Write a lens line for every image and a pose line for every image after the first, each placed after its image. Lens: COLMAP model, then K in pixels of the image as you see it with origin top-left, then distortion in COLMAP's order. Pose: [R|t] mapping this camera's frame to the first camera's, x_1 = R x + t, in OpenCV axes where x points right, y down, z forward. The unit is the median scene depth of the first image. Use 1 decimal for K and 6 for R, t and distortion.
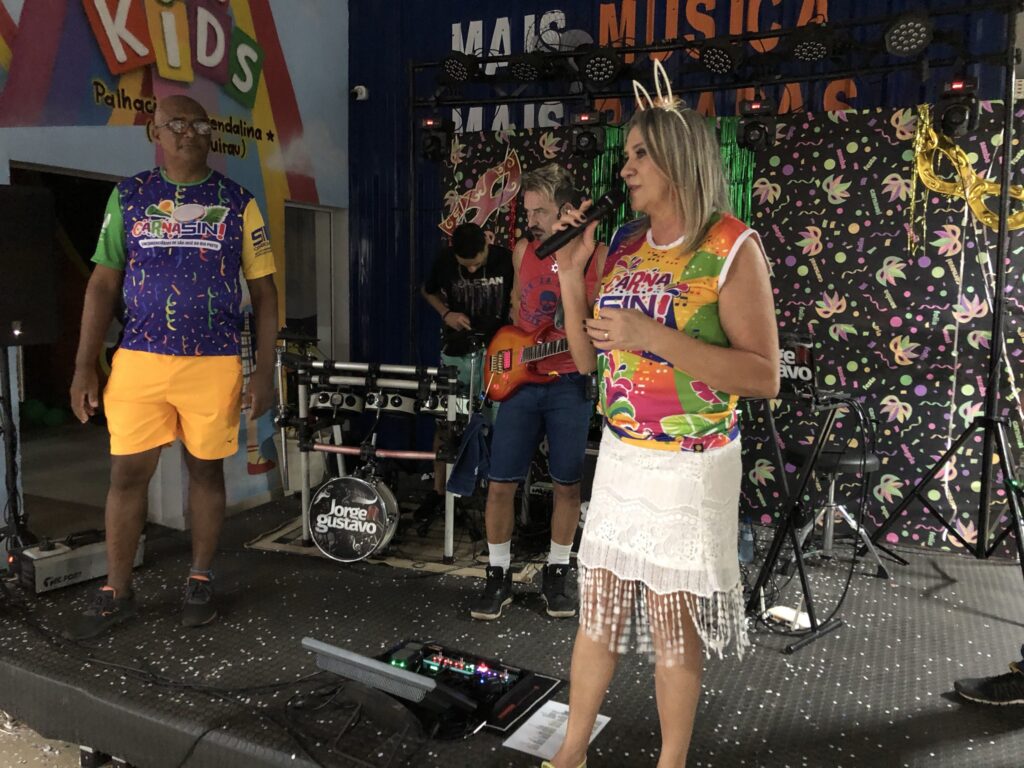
lens RADIAL K [[822.9, 0, 512.0], [0, 822.9, 384.0], [0, 0, 1]] dist [0.073375, -0.107276]
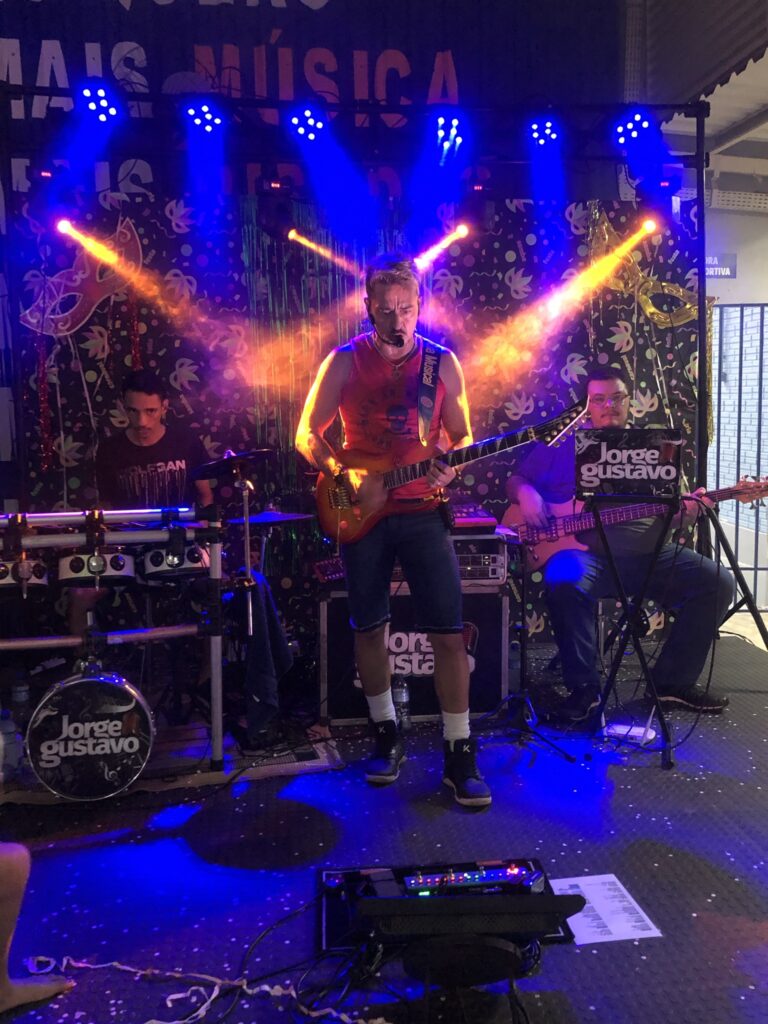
lens RADIAL K [[994.5, 0, 384.0], [0, 994.5, 512.0], [0, 0, 1]] dist [0.006992, -0.004619]
pose [[0.838780, -0.098256, 0.535531, -0.383995], [0.100481, 0.994622, 0.025109, -0.020522], [-0.535118, 0.032750, 0.844142, 0.143999]]
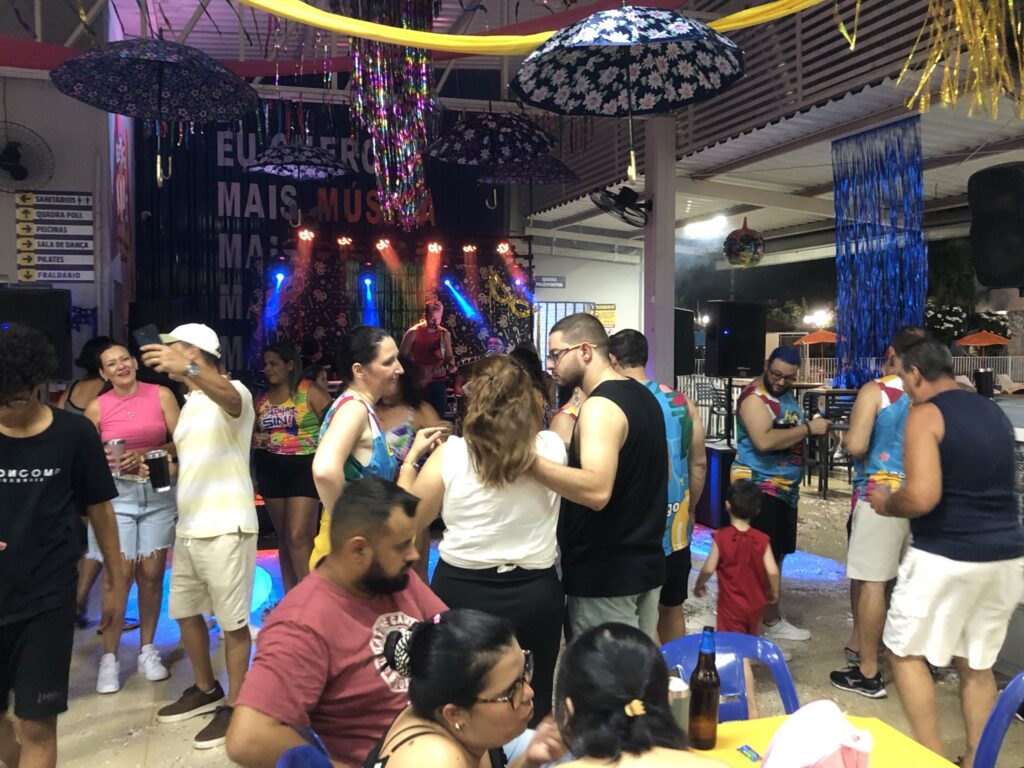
lens RADIAL K [[994.5, 0, 512.0], [0, 994.5, 384.0], [0, 0, 1]] dist [0.006992, -0.004619]
pose [[0.719699, -0.052092, 0.692330, -1.466247], [0.095812, 0.995092, -0.024727, 0.082682], [-0.687644, 0.084129, 0.721158, -1.084623]]
